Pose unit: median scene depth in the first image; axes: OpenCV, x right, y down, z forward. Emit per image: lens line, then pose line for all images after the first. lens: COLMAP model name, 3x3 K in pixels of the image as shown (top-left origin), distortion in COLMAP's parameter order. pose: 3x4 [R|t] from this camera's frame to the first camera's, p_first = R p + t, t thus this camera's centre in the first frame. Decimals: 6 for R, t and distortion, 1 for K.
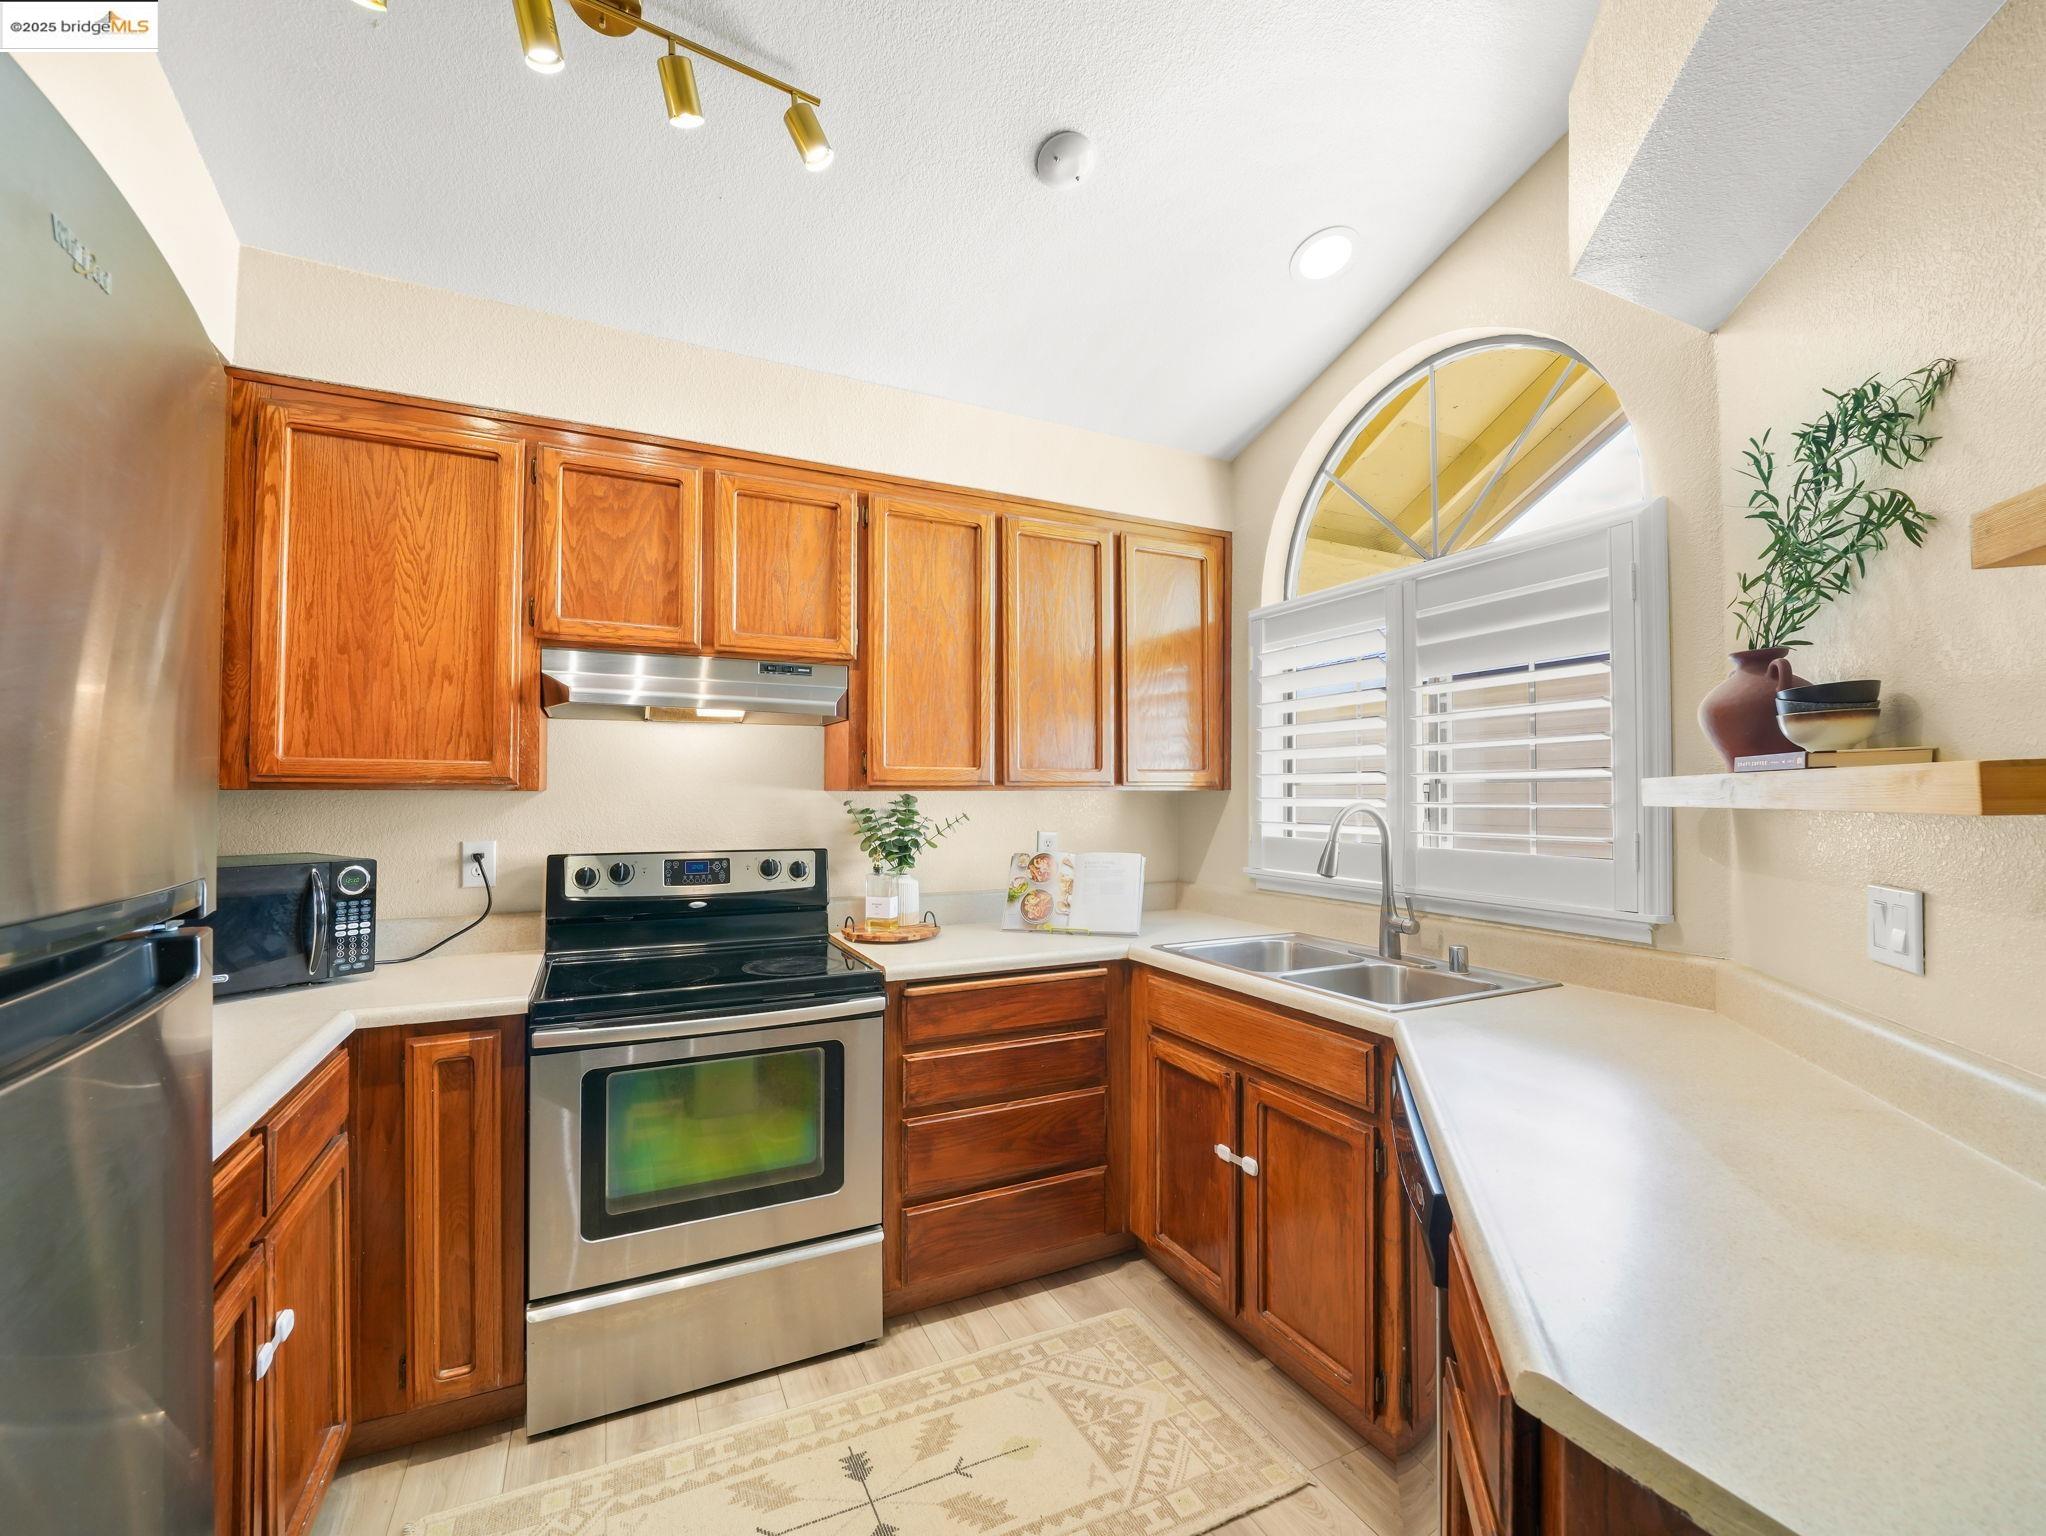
lens RADIAL K [[879.5, 0, 1023.0], [0, 879.5, 768.0], [0, 0, 1]] dist [-0.012714, -0.000103]
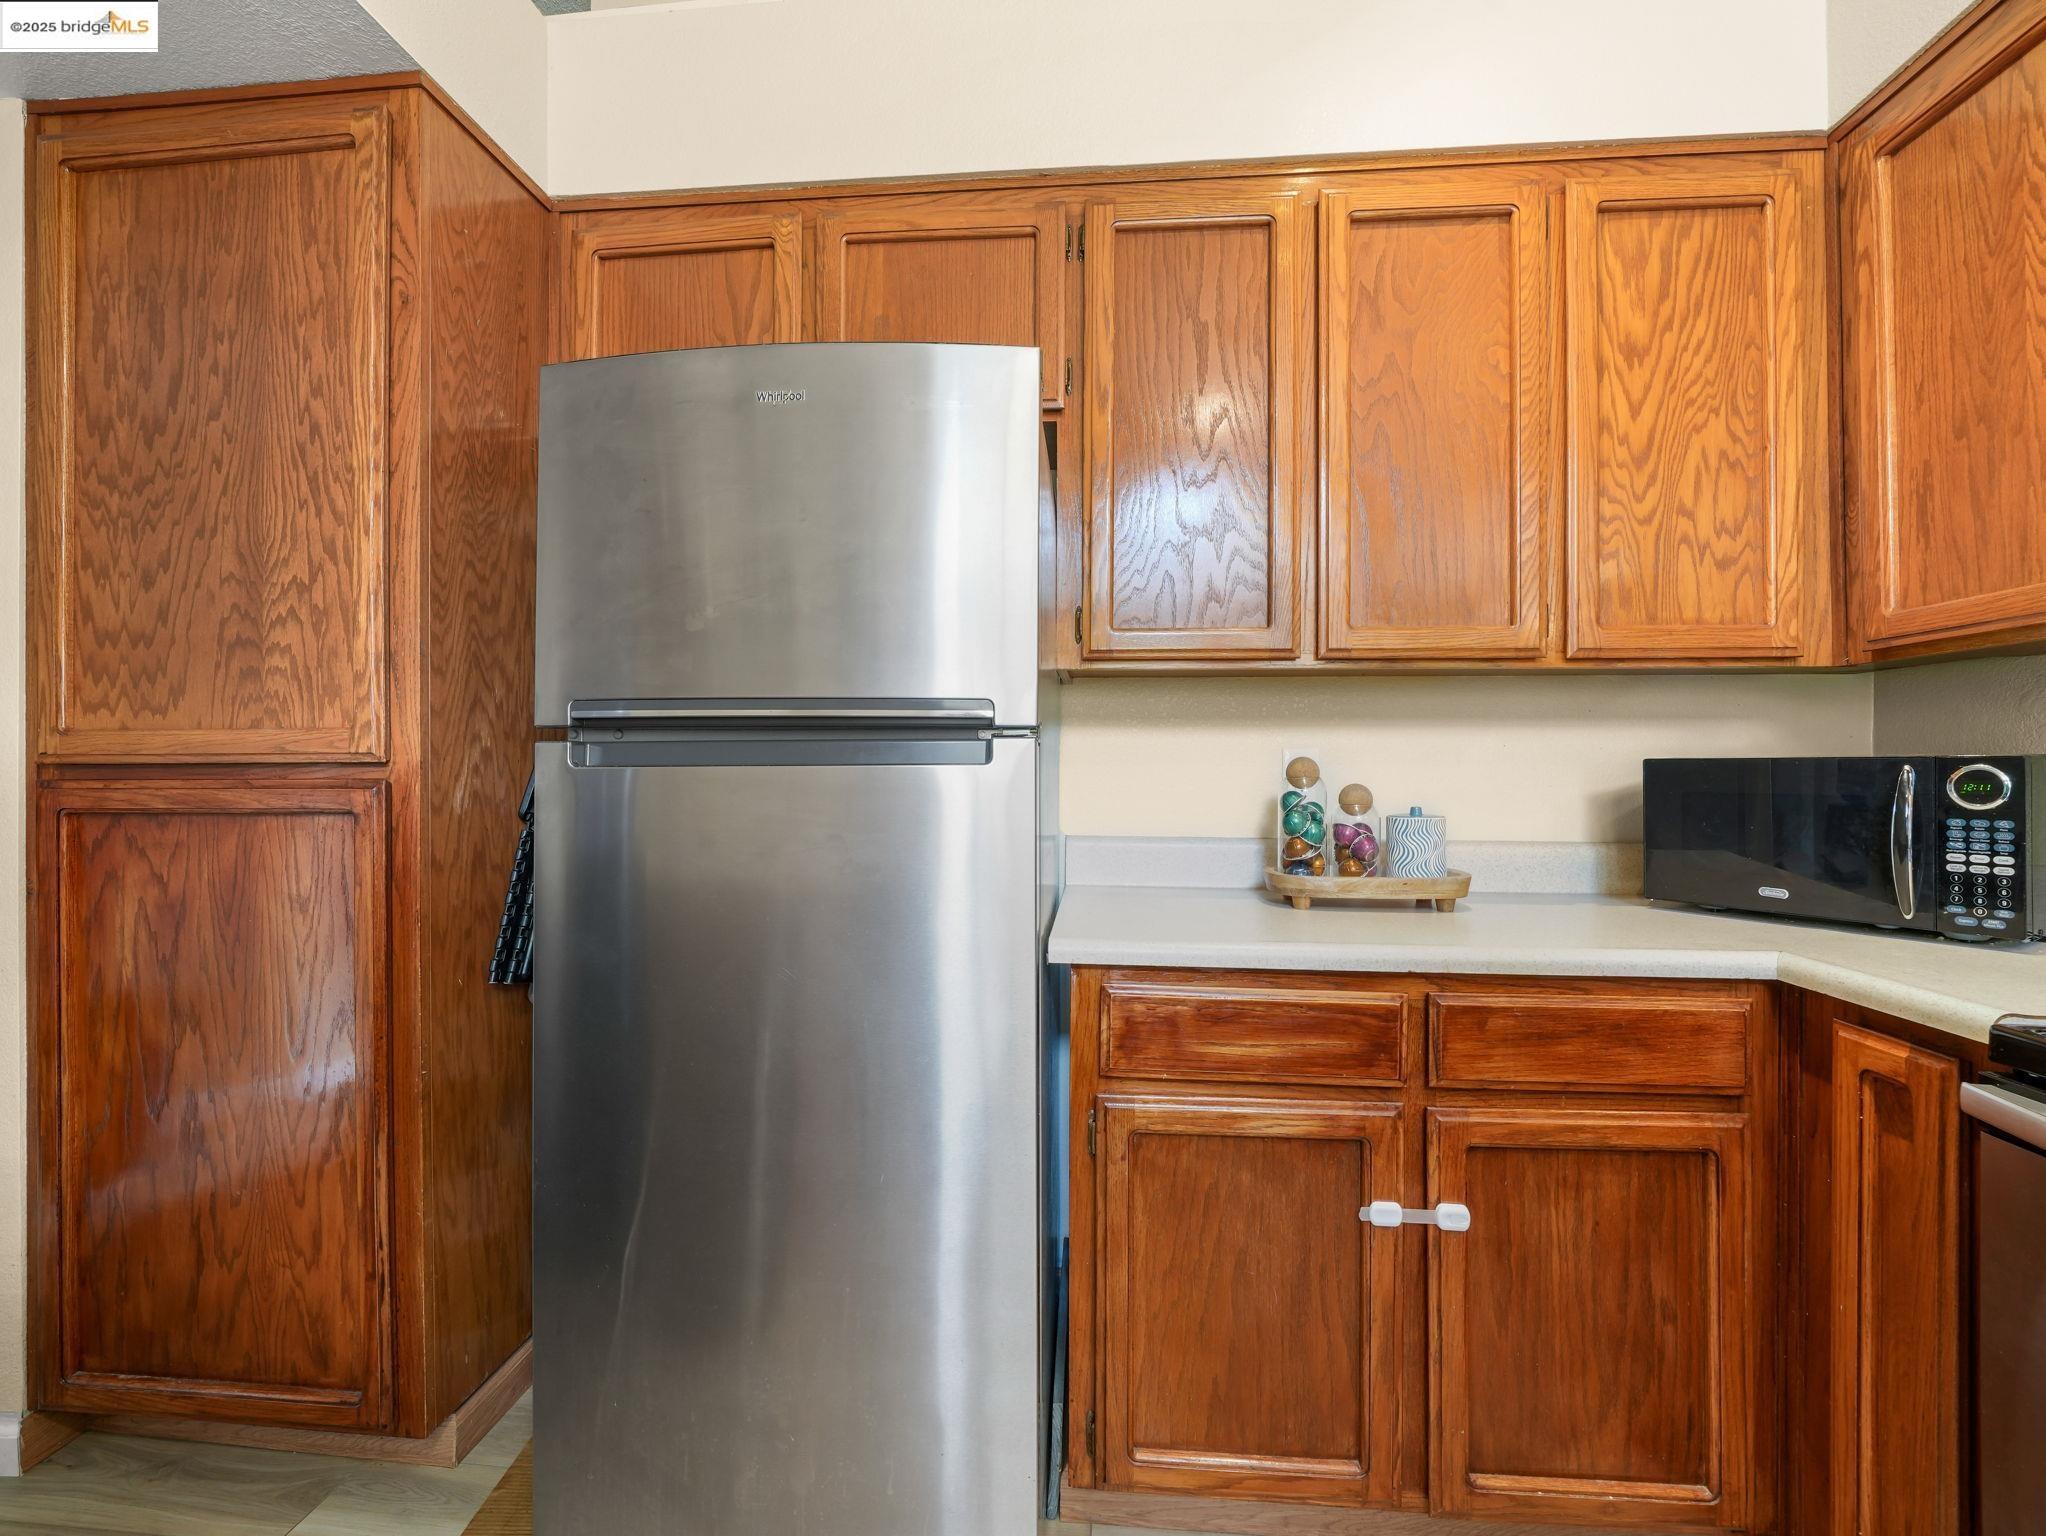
lens RADIAL K [[879.5, 0, 1023.0], [0, 879.5, 768.0], [0, 0, 1]] dist [-0.012714, -0.000103]
pose [[-0.511508, -0.003819, -0.859270, 0.130417], [0.023296, 0.999561, -0.018310, 0.110439], [0.858963, -0.029384, -0.511195, 0.728684]]
